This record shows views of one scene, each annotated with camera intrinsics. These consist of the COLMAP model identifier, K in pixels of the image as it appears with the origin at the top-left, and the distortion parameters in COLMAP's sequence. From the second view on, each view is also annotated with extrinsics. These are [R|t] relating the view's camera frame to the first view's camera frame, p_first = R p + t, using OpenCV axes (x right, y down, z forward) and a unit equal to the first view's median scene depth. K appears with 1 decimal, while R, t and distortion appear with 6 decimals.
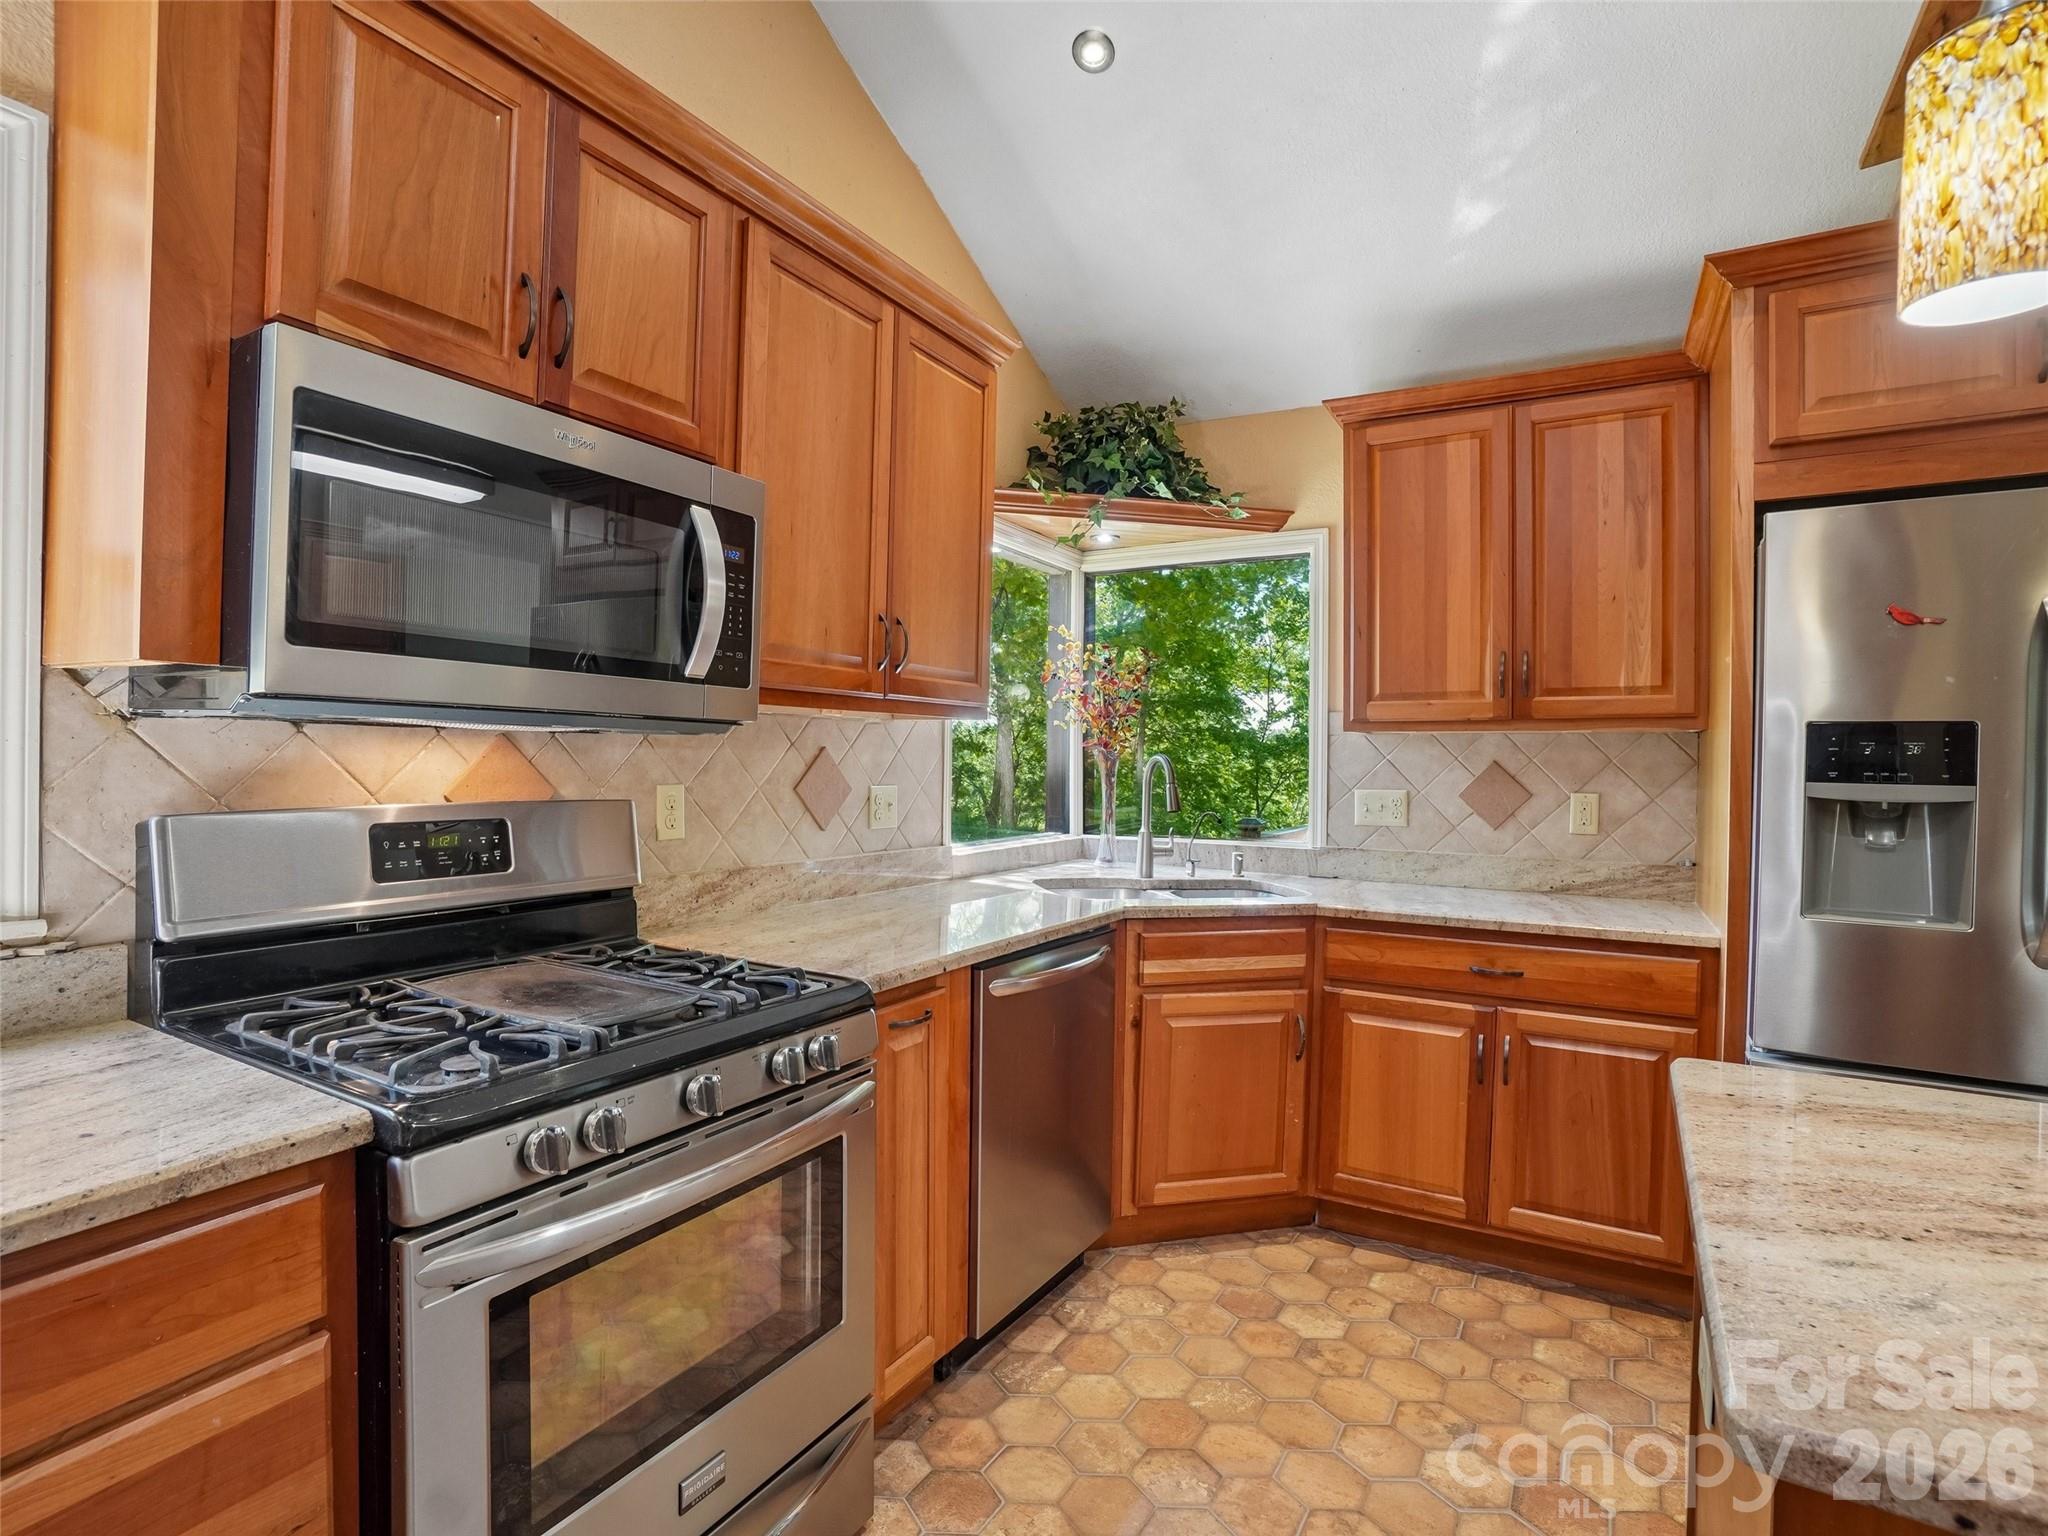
lens RADIAL K [[1012.6, 0, 1014.1], [0, 1012.6, 773.6], [0, 0, 1]] dist [-0.057252, 0.018938]
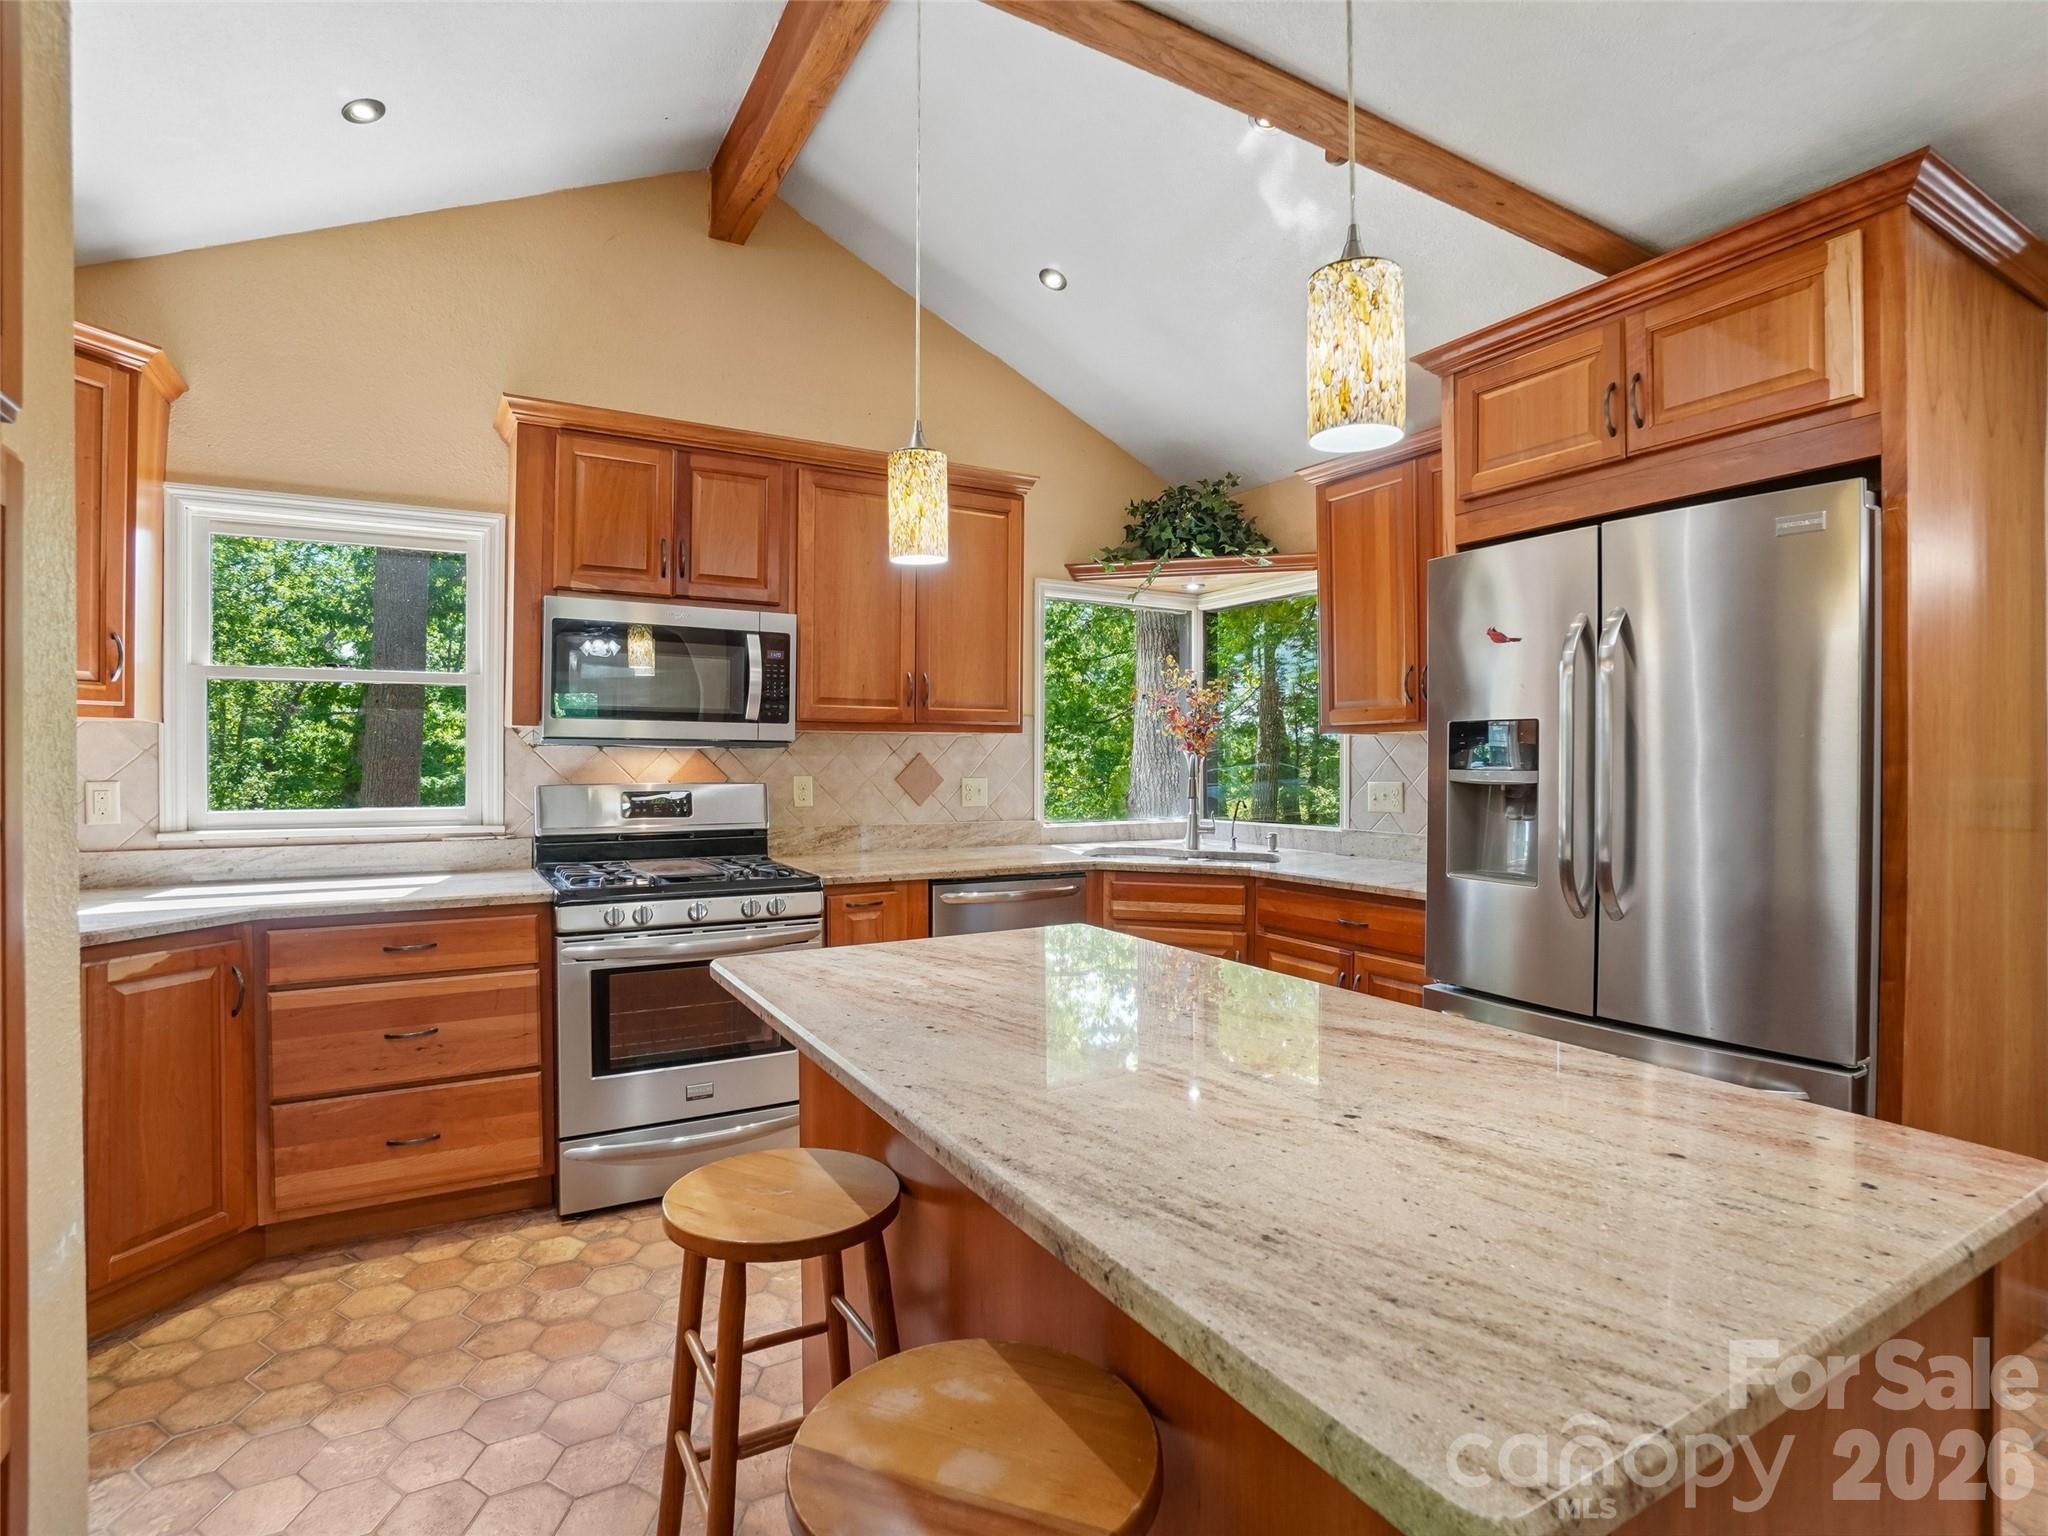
lens RADIAL K [[1012.6, 0, 1015.0], [0, 1012.6, 765.0], [0, 0, 1]] dist [-0.057252, 0.018938]
pose [[0.870563, -0.009440, -0.491967, 0.828414], [0.003037, 0.999900, -0.013812, 0.016954], [0.492048, 0.010530, 0.870504, -0.355618]]
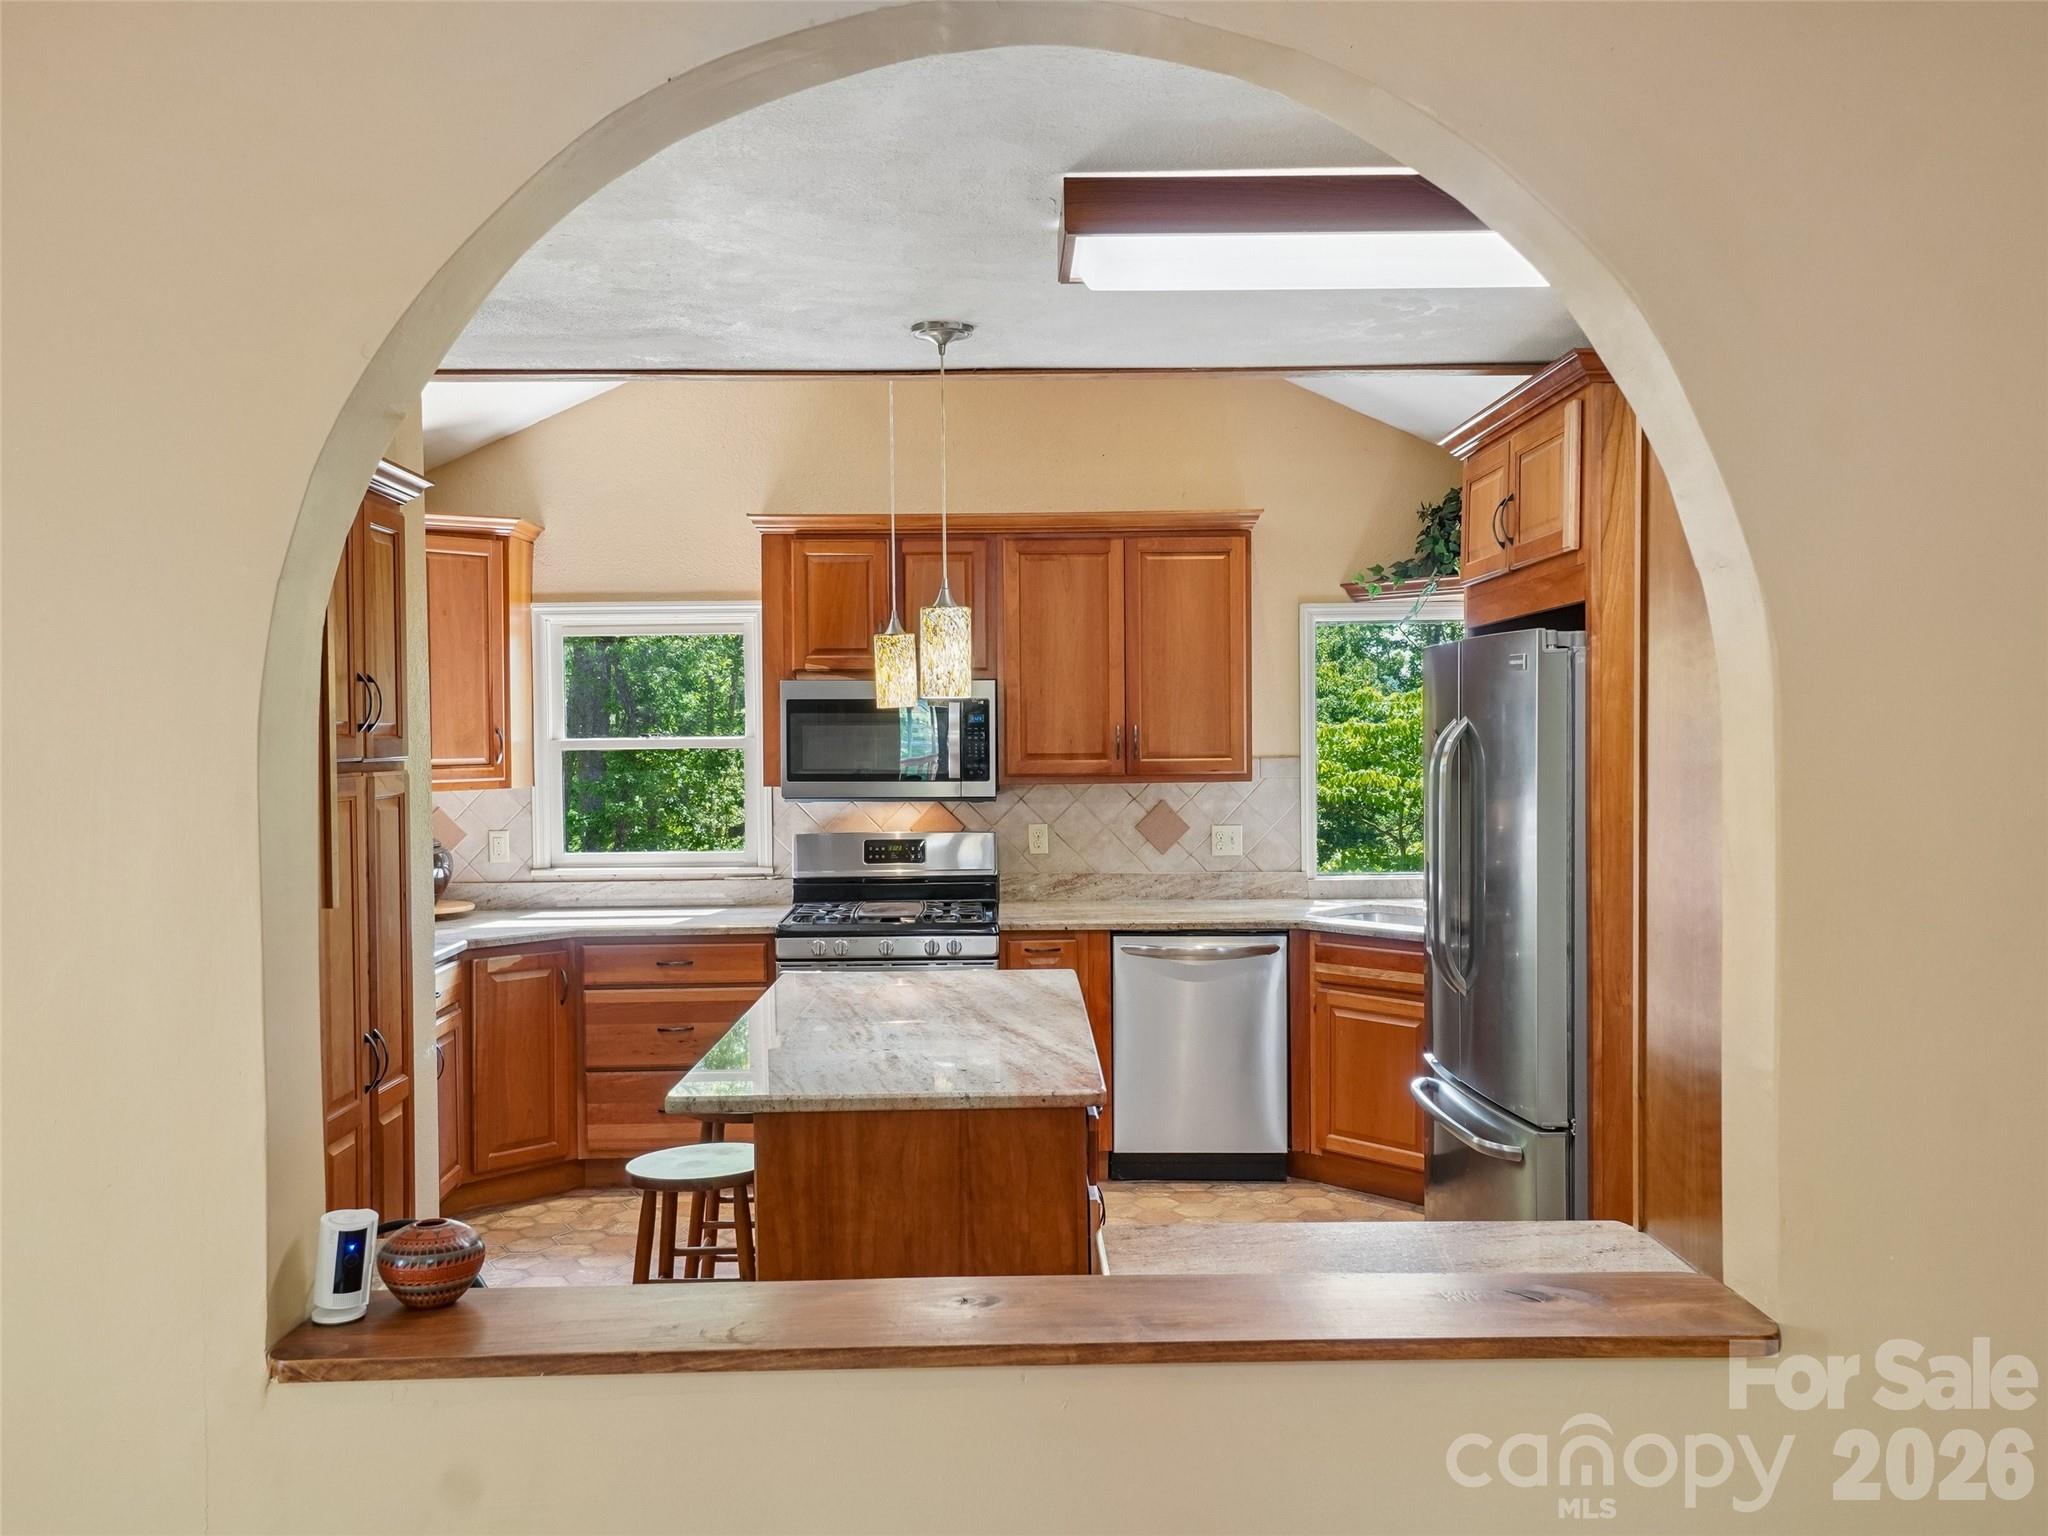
lens RADIAL K [[1706.1, 0, 1019.9], [0, 1706.1, 761.3], [0, 0, 1]] dist [0.032472, -0.013120]
pose [[0.522161, -0.001125, -0.852846, 2.183854], [0.004636, 0.999988, 0.001520, -0.102860], [0.852834, -0.004747, 0.522160, -0.615586]]
